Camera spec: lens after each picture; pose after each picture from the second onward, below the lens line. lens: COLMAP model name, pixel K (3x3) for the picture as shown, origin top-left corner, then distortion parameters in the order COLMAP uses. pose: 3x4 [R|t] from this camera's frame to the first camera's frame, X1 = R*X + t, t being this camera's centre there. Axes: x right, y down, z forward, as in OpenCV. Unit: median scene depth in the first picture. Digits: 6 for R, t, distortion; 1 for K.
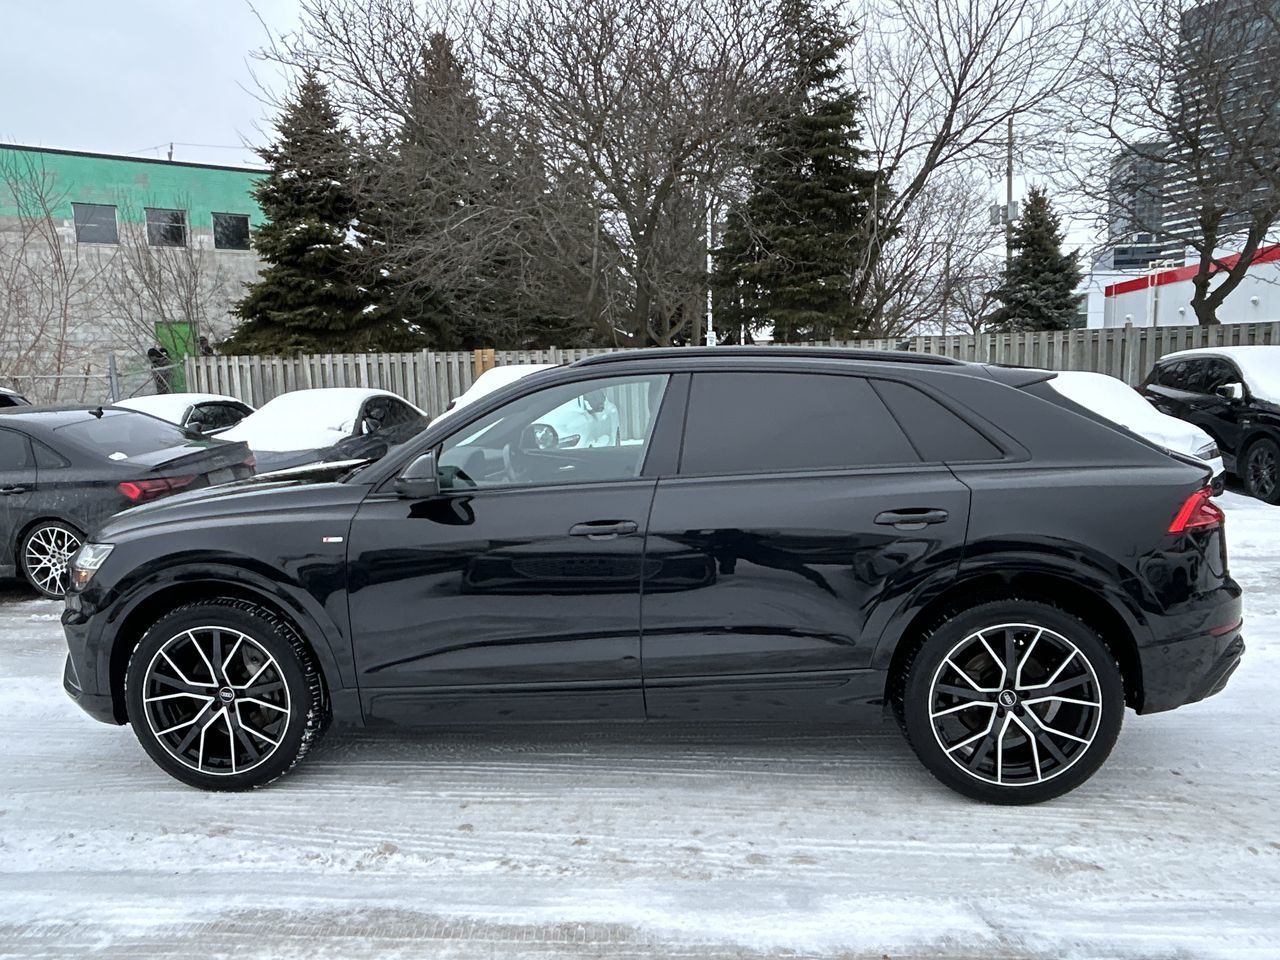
lens RADIAL K [[880.1, 0, 628.6], [0, 880.1, 498.4], [0, 0, 1]] dist [-0.006295, -0.001736]
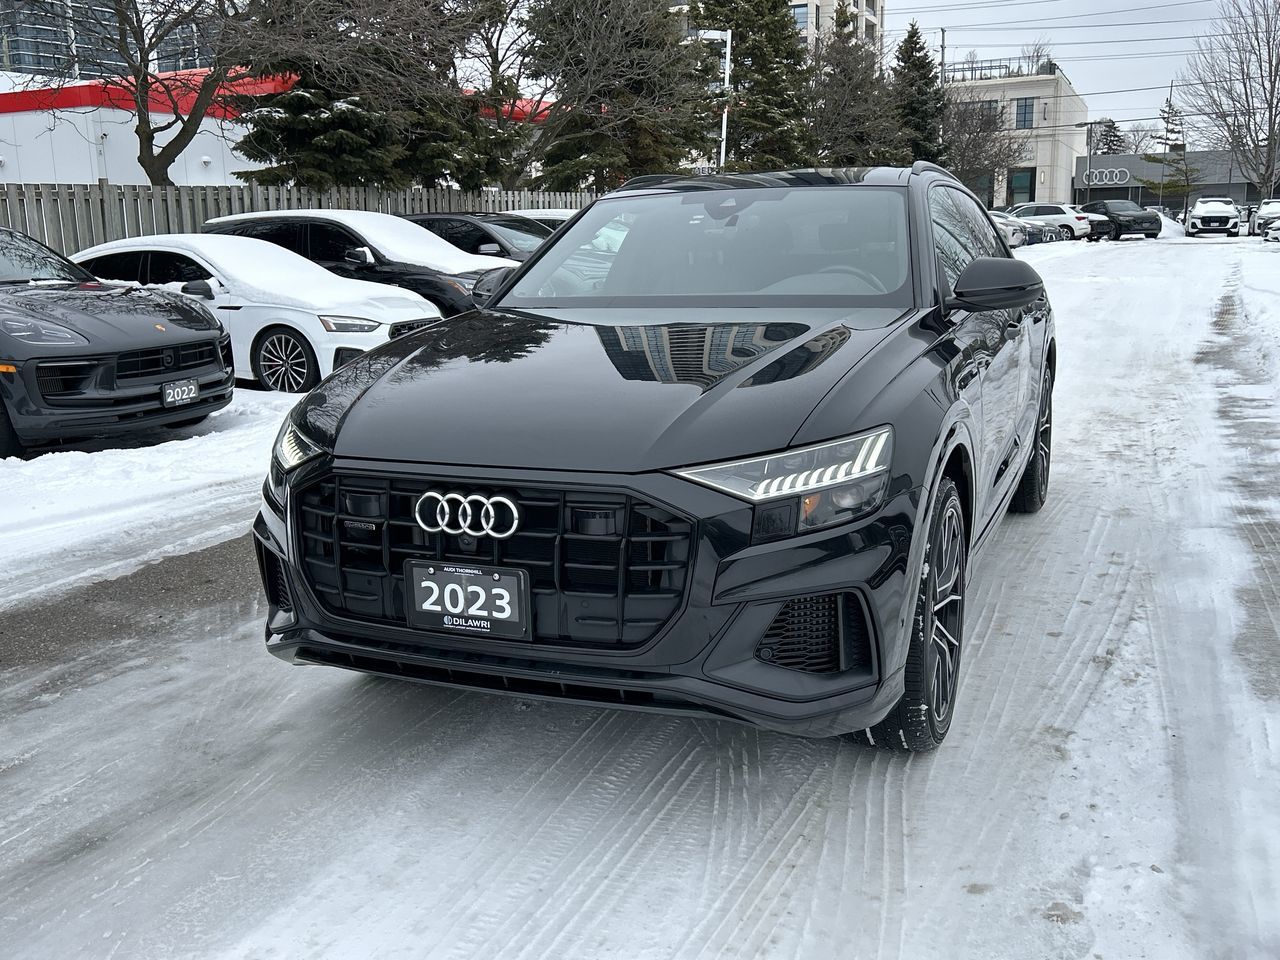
lens RADIAL K [[1214.0, 0, 629.0], [0, 1214.0, 464.1], [0, 0, 1]] dist [0.033455, 0.000000]
pose [[0.311937, -0.163745, 0.935886, -1.468151], [0.147234, 0.981468, 0.122646, -0.052336], [-0.938625, 0.099536, 0.330266, 0.895092]]
